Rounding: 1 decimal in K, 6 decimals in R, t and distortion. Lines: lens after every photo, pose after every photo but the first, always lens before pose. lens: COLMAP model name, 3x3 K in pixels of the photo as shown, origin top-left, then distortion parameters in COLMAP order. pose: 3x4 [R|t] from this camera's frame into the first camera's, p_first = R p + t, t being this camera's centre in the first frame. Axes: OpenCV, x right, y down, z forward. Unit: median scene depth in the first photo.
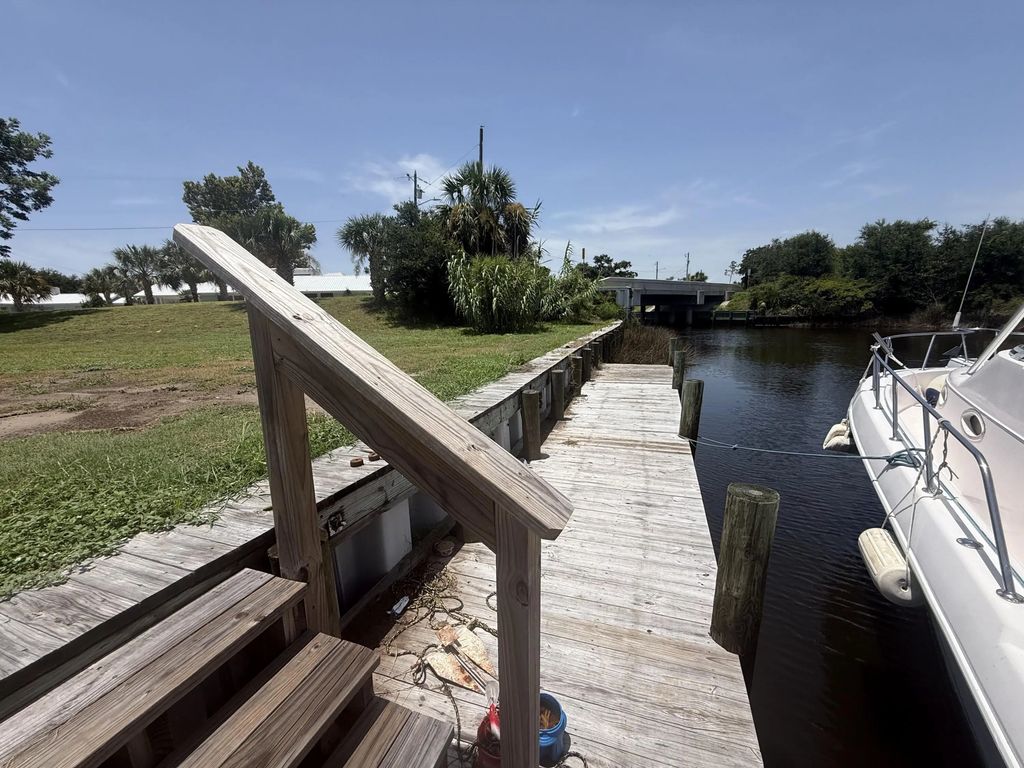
lens RADIAL K [[409.3, 0, 512.0], [0, 409.3, 384.0], [0, 0, 1]] dist [-0.001404, 0.000117]
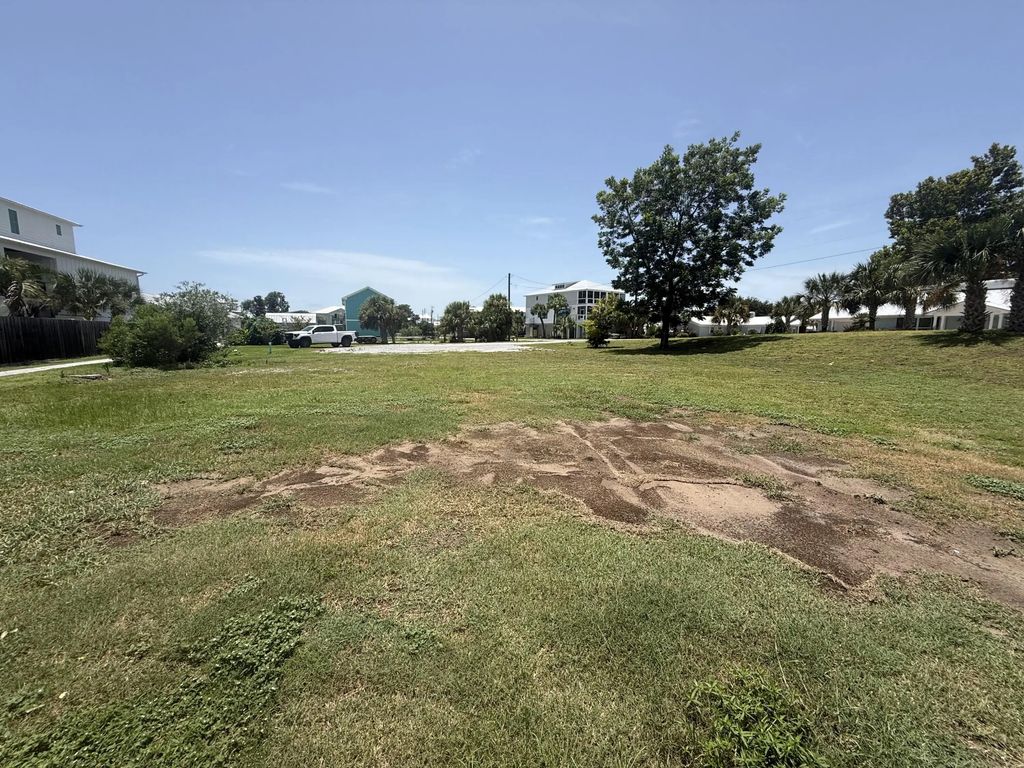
lens RADIAL K [[413.4, 0, 512.0], [0, 413.4, 384.0], [0, 0, 1]] dist [0.001805, -0.000284]
pose [[0.224542, 0.143902, -0.963781, -0.032484], [-0.183401, 0.977602, 0.103237, -0.019055], [0.957050, 0.153578, 0.245904, 0.013969]]
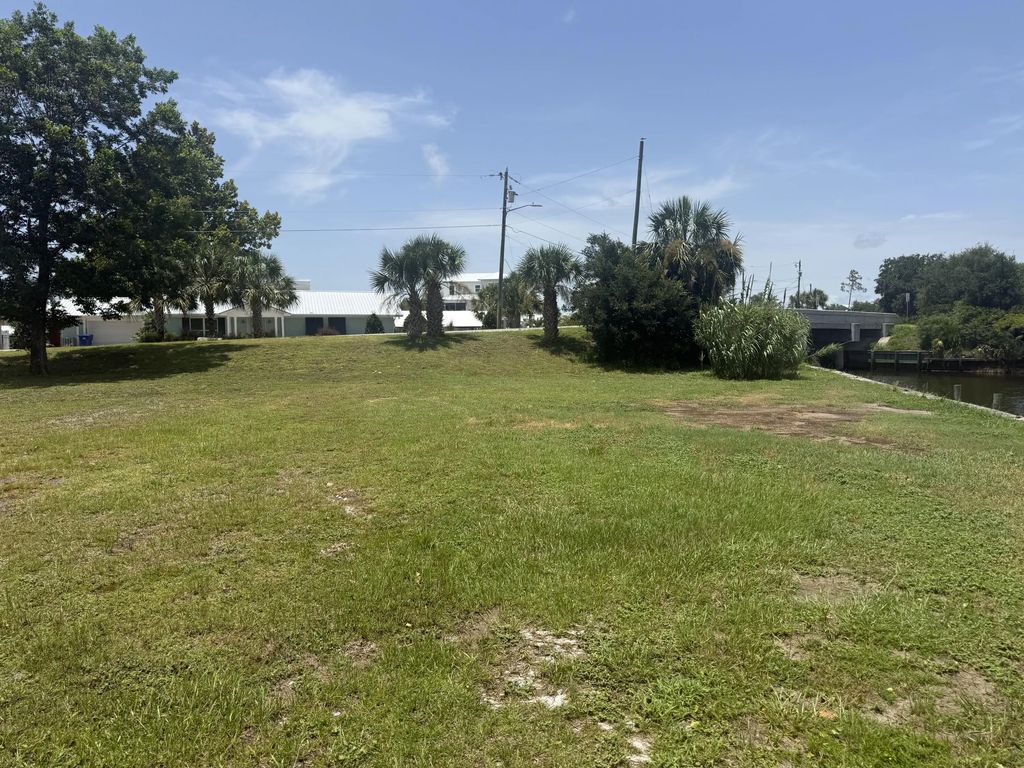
lens RADIAL K [[725.6, 0, 512.0], [0, 725.6, 384.0], [0, 0, 1]] dist [0.032702, -0.024380]
pose [[0.996680, 0.010981, 0.080672, -0.296115], [-0.001896, 0.993725, -0.111839, 0.034033], [-0.081393, 0.111315, 0.990446, -0.278694]]
